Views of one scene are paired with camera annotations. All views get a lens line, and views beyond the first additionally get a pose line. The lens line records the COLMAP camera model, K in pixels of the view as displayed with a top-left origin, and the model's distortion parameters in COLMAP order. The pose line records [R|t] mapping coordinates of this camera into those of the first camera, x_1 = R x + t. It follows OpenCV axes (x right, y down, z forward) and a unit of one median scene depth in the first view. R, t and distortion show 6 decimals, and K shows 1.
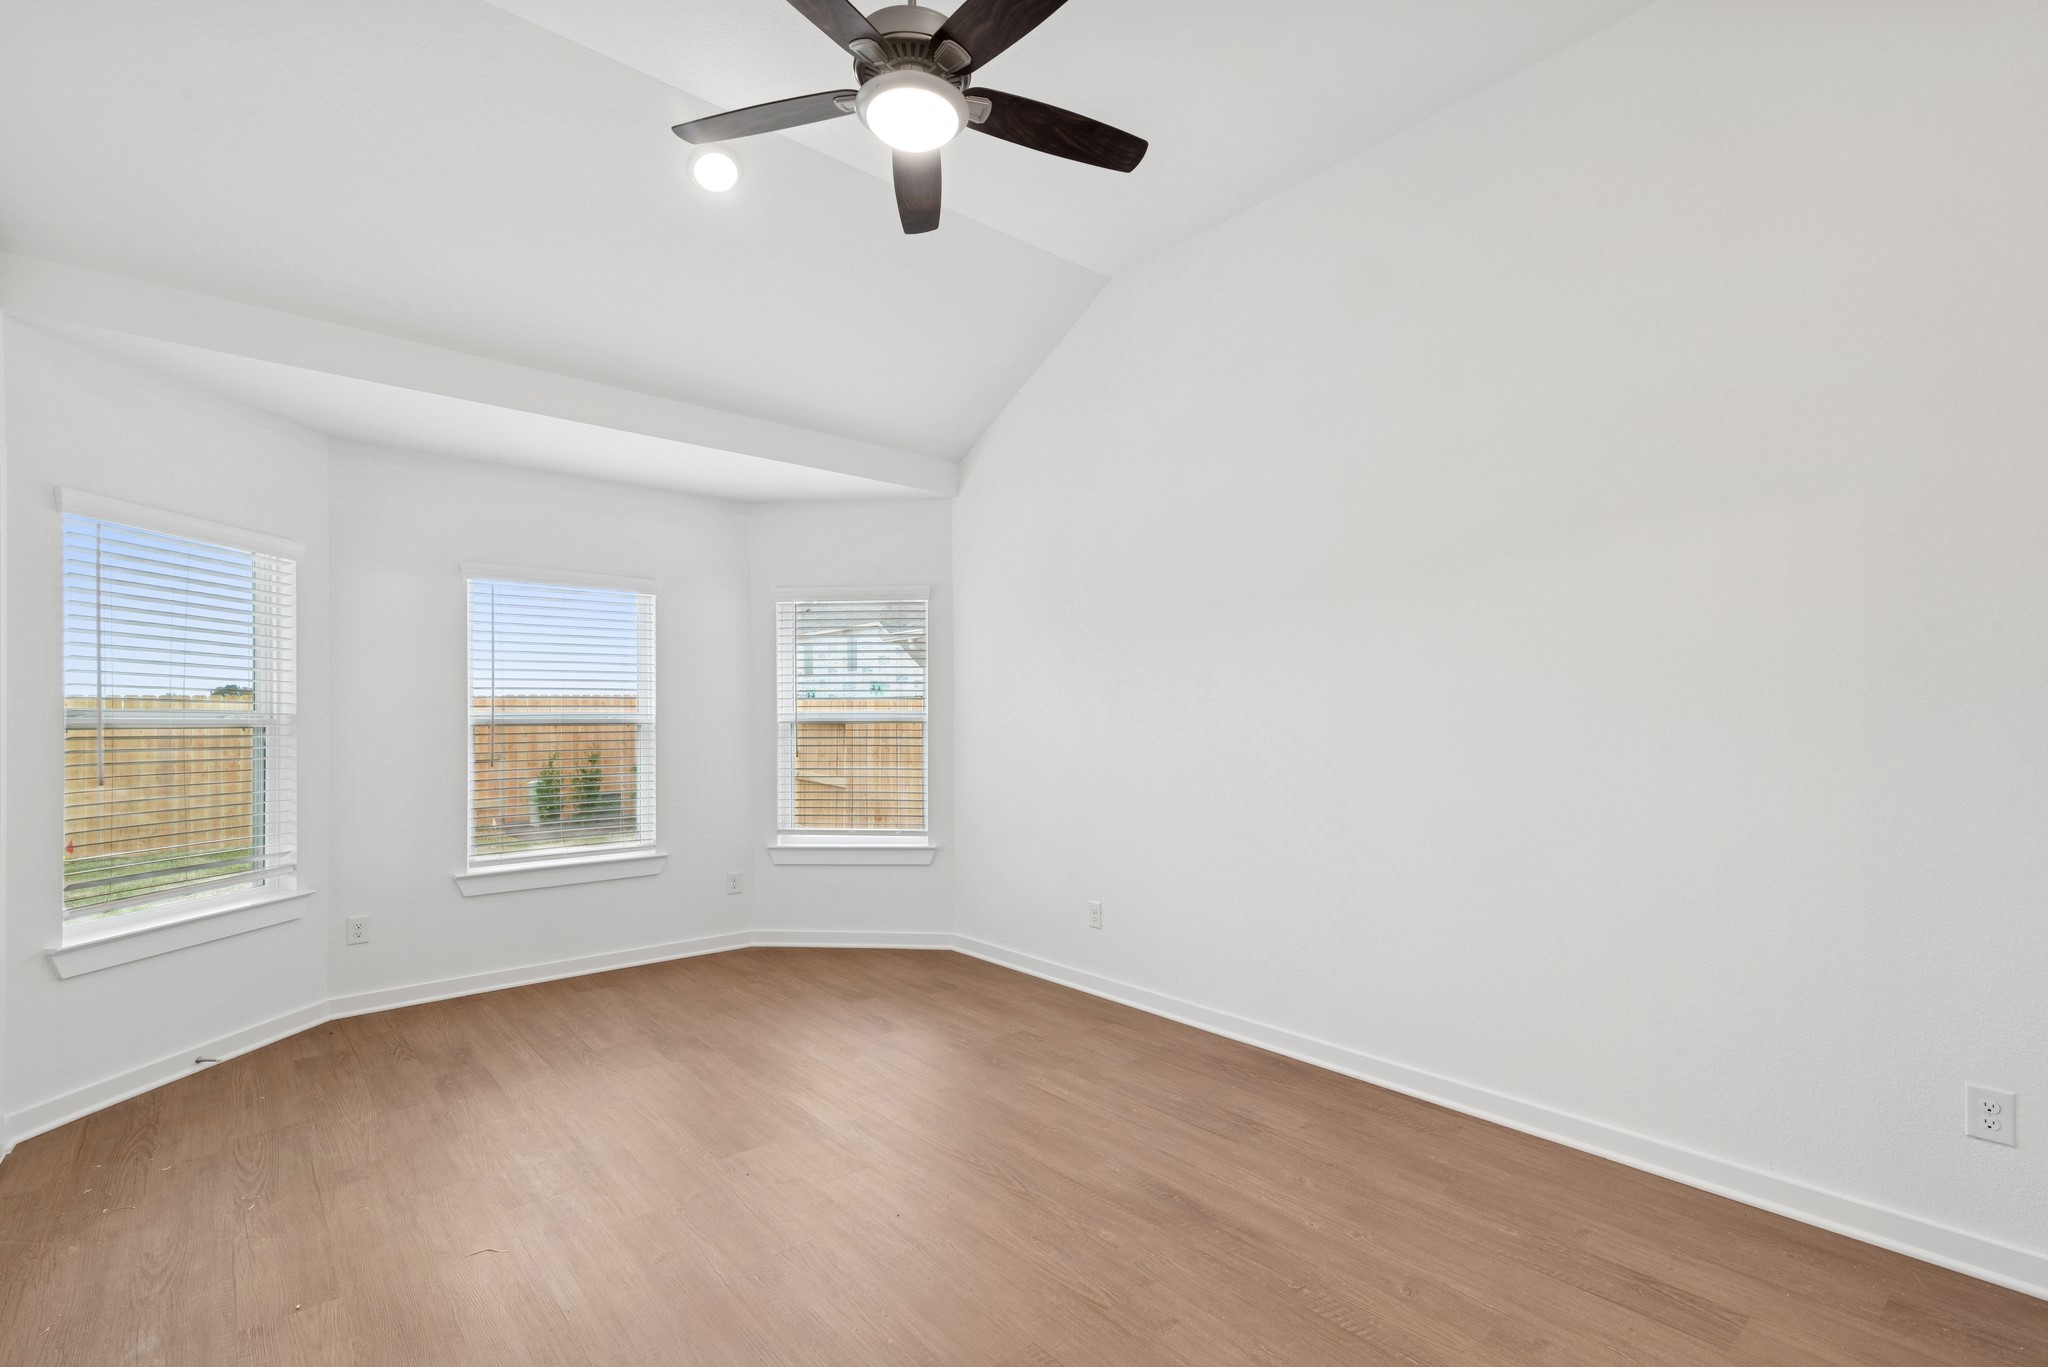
lens RADIAL K [[936.9, 0, 1037.2], [0, 936.9, 705.1], [0, 0, 1]] dist [0.019344, -0.000648]
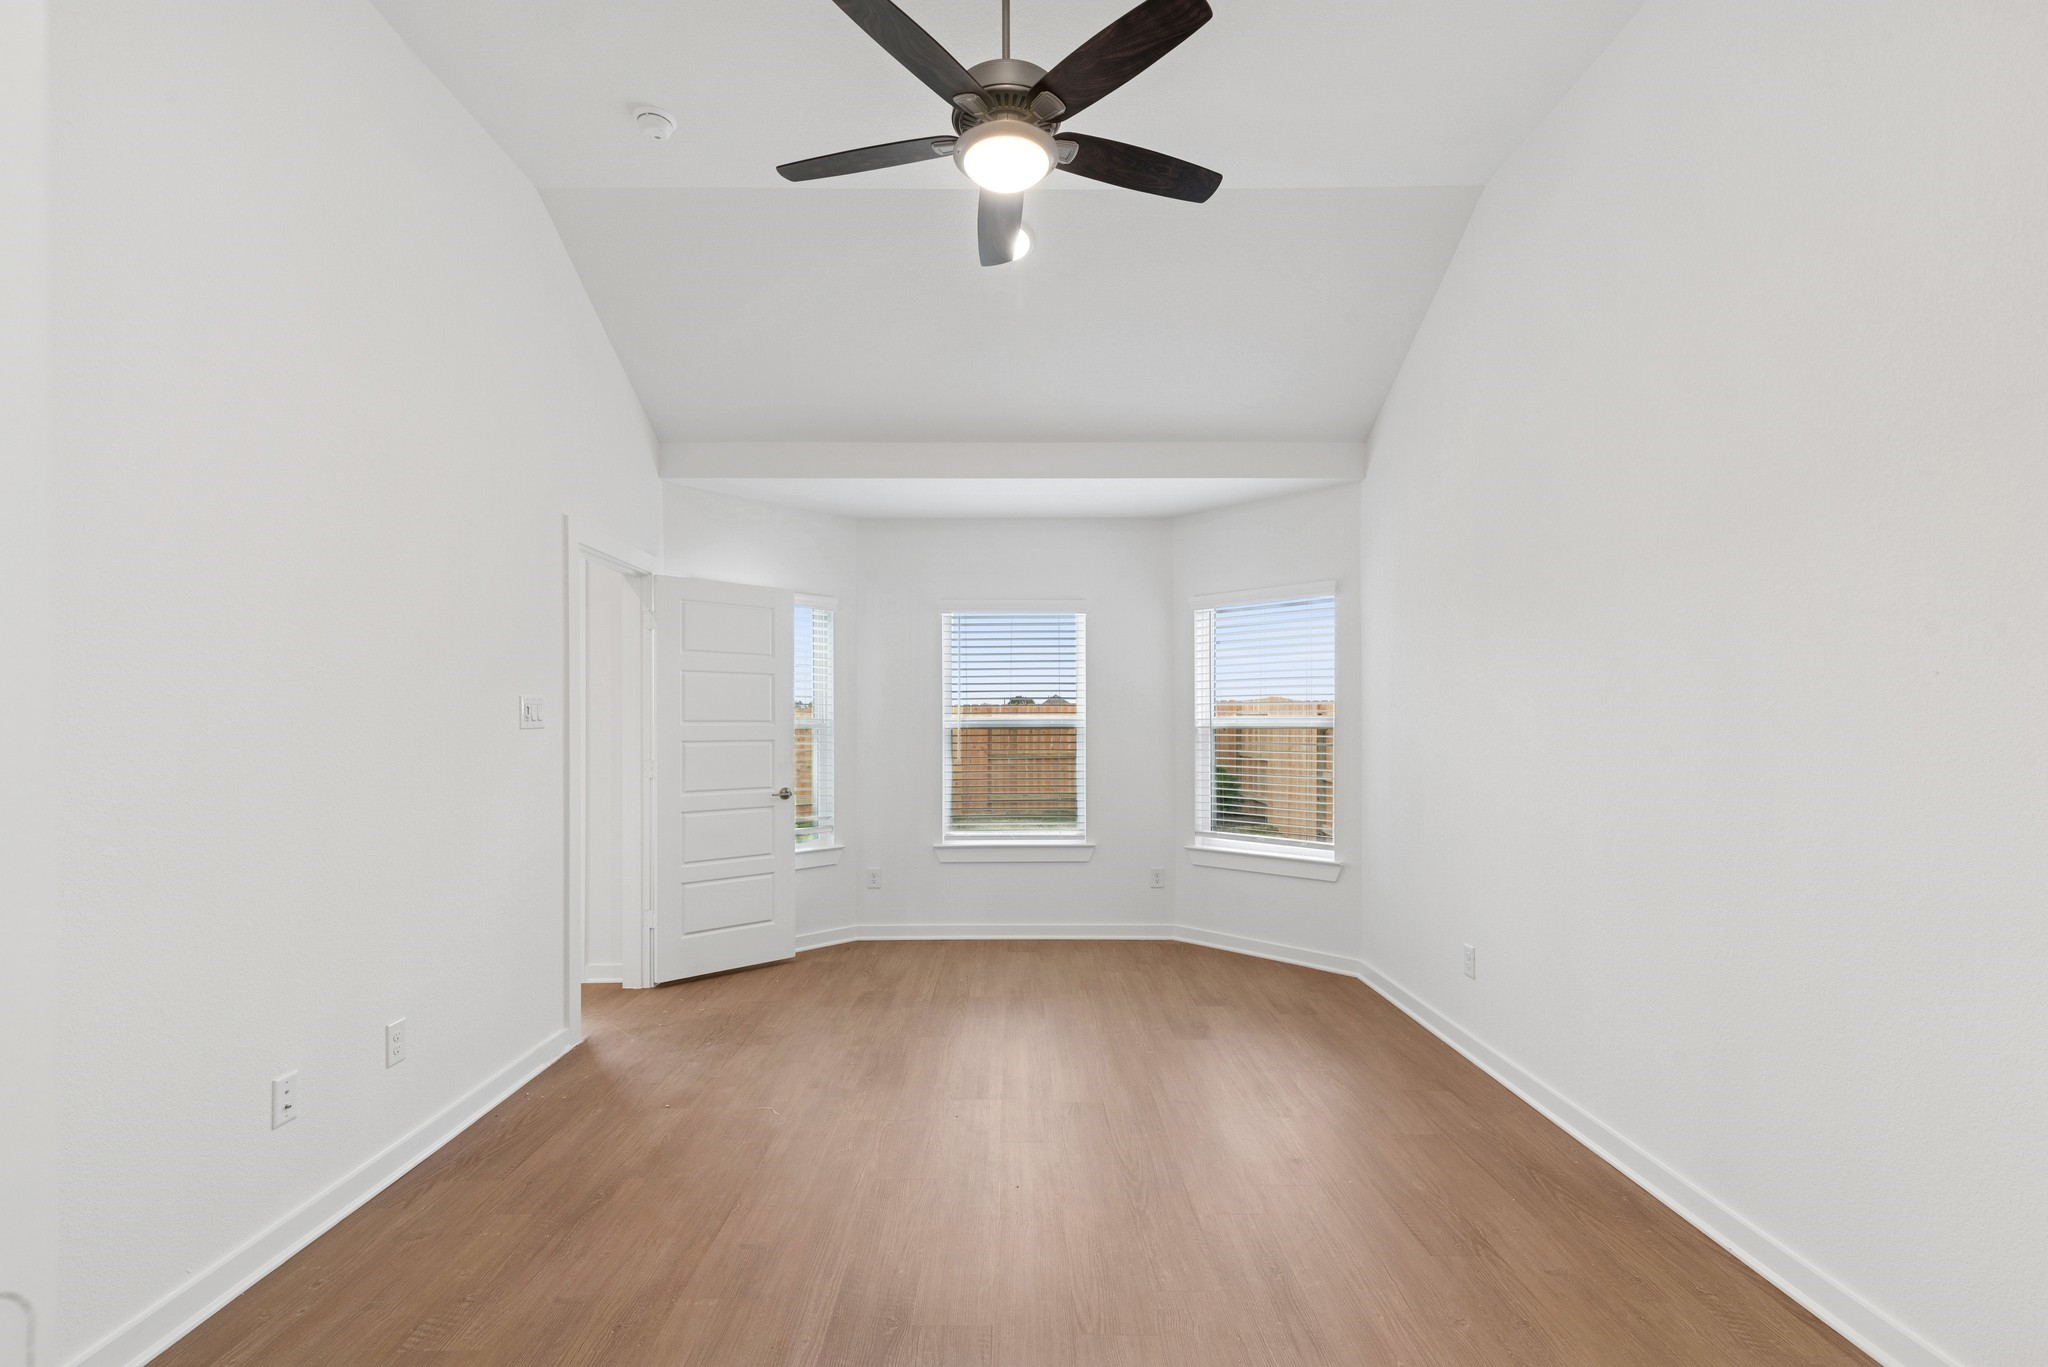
lens RADIAL K [[944.7, 0, 1016.9], [0, 944.7, 716.6], [0, 0, 1]] dist [0.021762, -0.001025]
pose [[0.755299, -0.002333, -0.655377, 0.309593], [0.007769, 0.999955, 0.005393, -0.000764], [0.655335, -0.009165, 0.755283, 0.102104]]
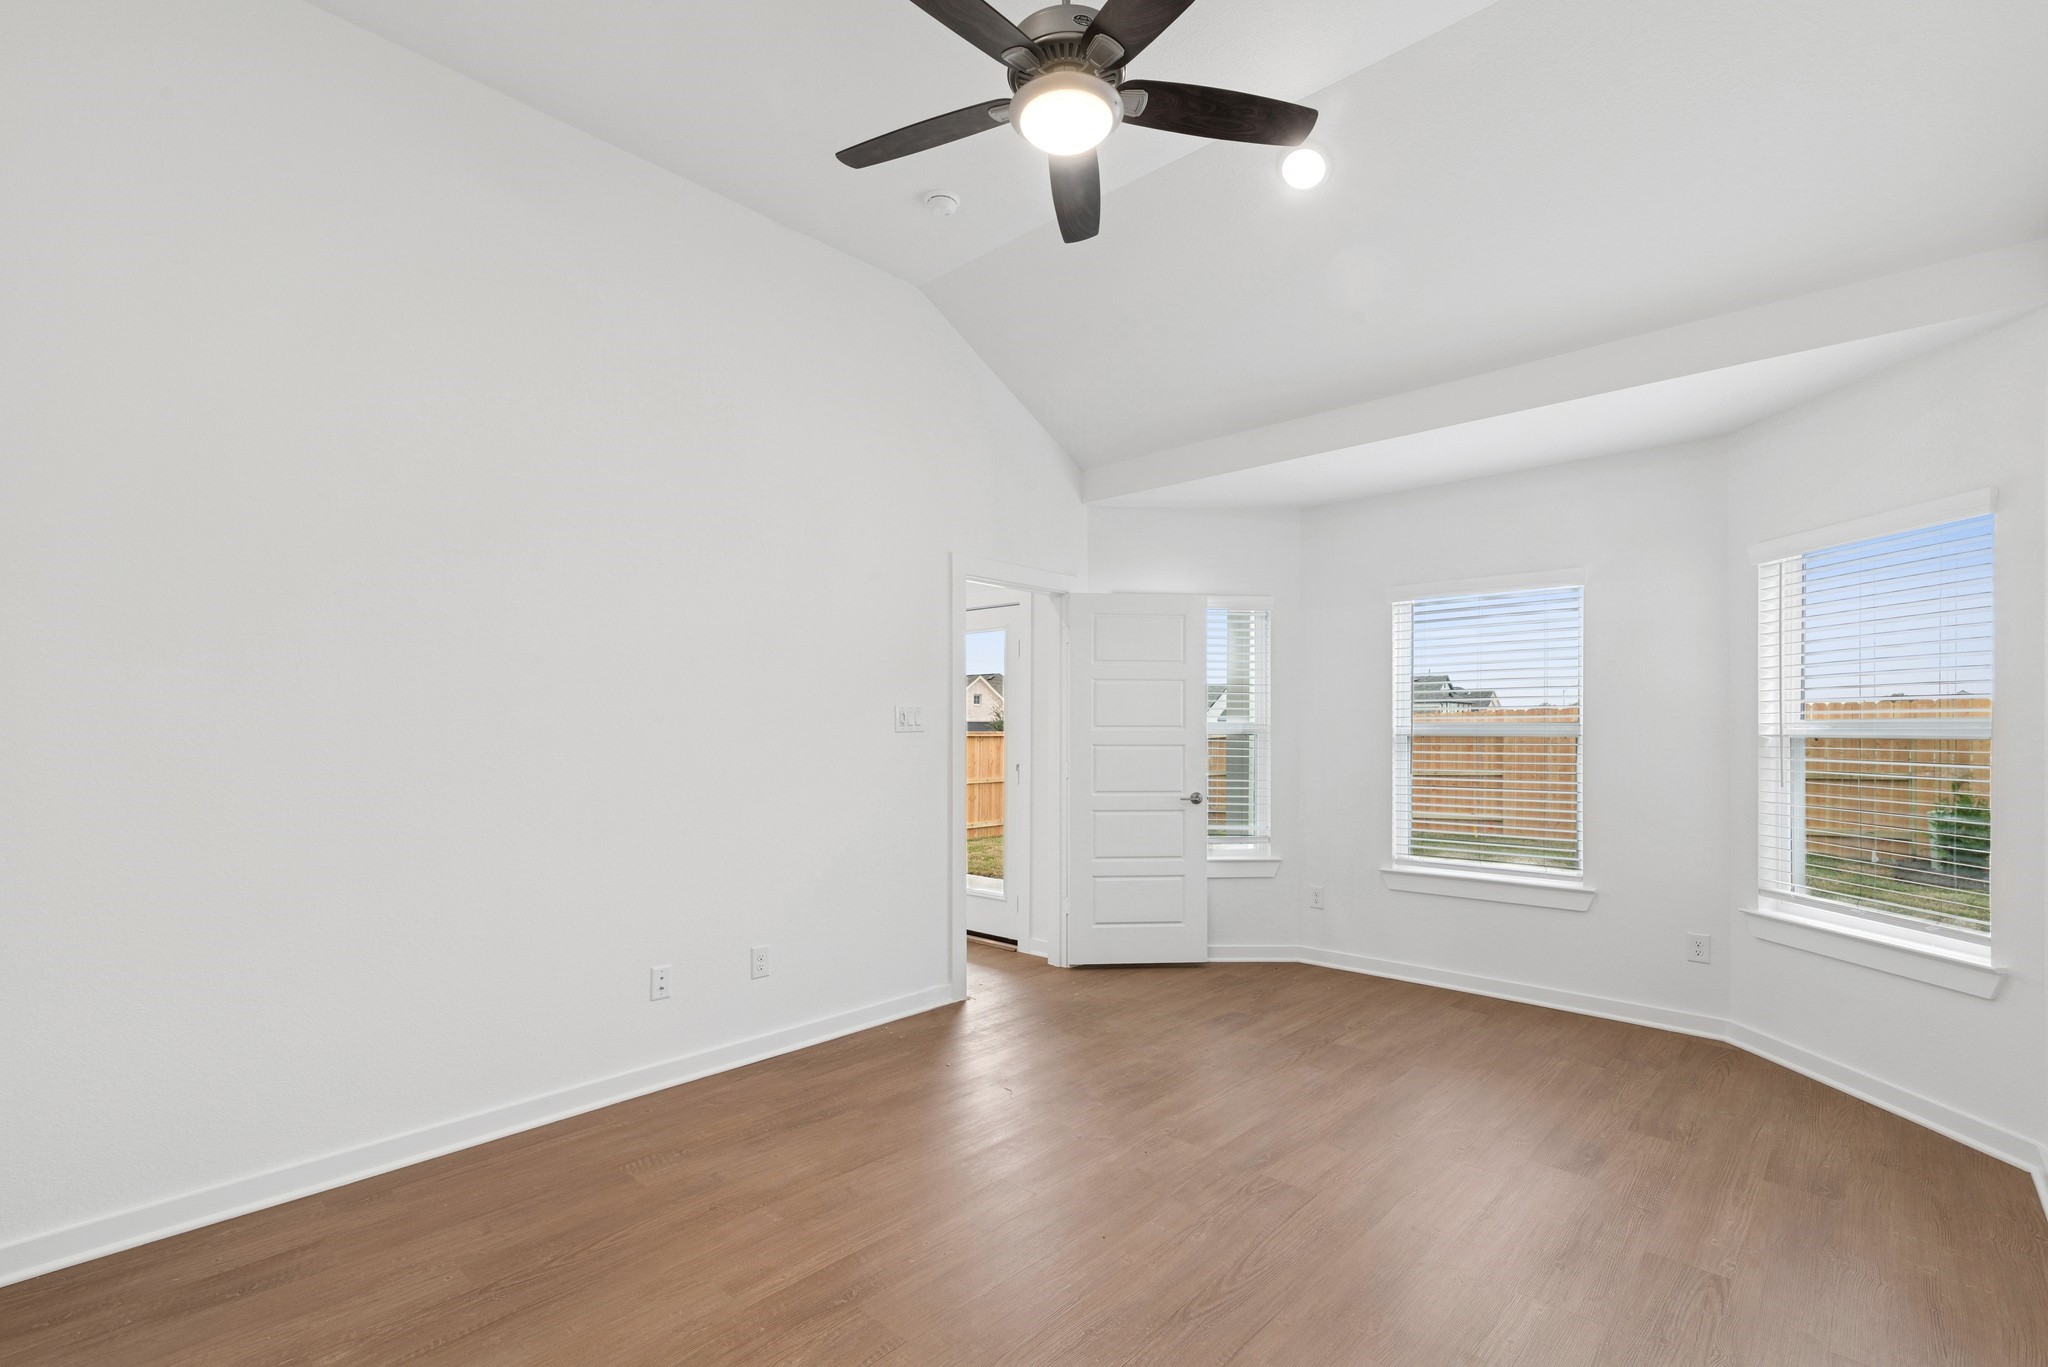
lens RADIAL K [[944.7, 0, 1016.9], [0, 944.7, 716.6], [0, 0, 1]] dist [0.021762, -0.001025]
pose [[0.104965, -0.008222, -0.994442, 0.456111], [0.011459, 0.999909, -0.007057, 0.003131], [0.994410, -0.010654, 0.105050, 0.446442]]
